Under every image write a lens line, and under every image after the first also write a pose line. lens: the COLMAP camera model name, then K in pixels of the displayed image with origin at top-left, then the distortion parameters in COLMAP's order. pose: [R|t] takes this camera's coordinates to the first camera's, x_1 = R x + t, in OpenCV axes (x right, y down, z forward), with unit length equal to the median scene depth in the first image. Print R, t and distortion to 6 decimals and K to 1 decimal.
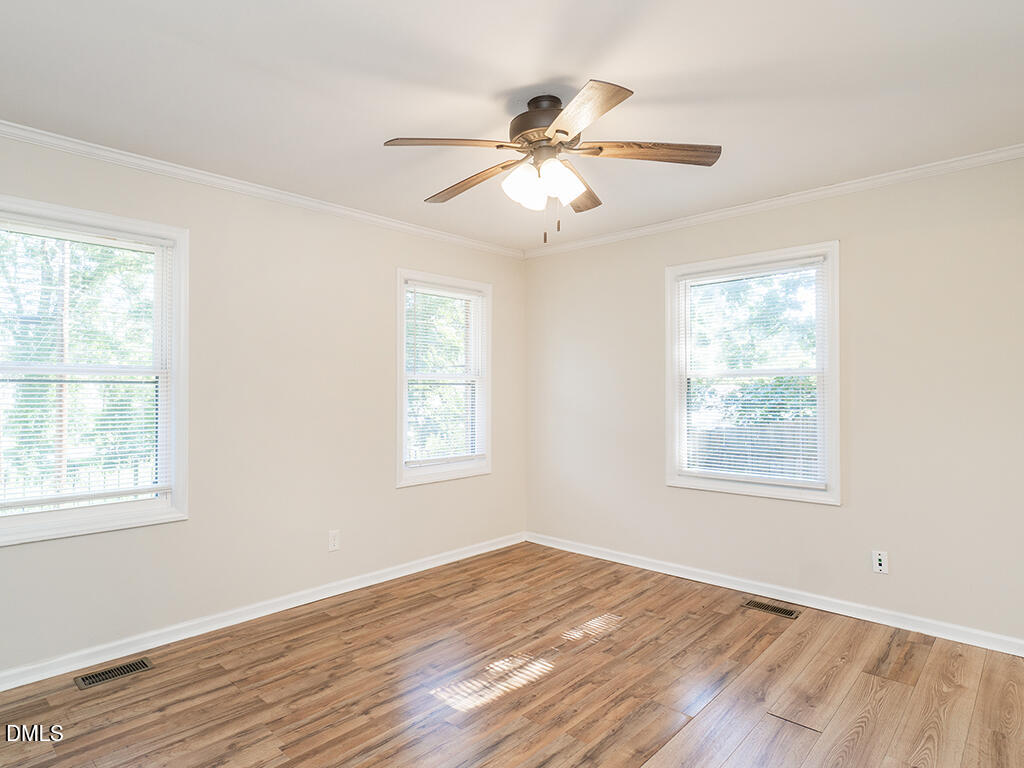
lens RADIAL K [[589.2, 0, 510.0], [0, 589.2, 385.7], [0, 0, 1]] dist [0.000054, 0.001498]
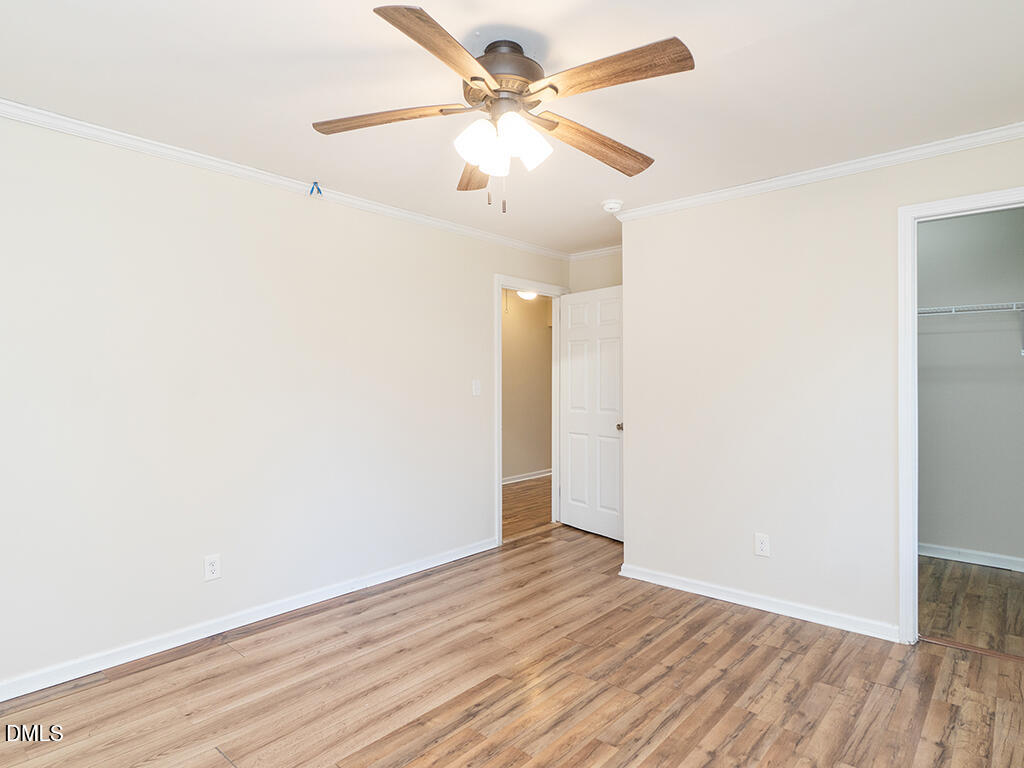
lens RADIAL K [[589.2, 0, 513.9], [0, 589.2, 382.4], [0, 0, 1]] dist [0.000054, 0.001498]
pose [[-0.999992, 0.002797, -0.003022, 0.051673], [0.002802, 0.999995, -0.001539, 0.006861], [0.003018, -0.001548, -0.999994, 1.972102]]
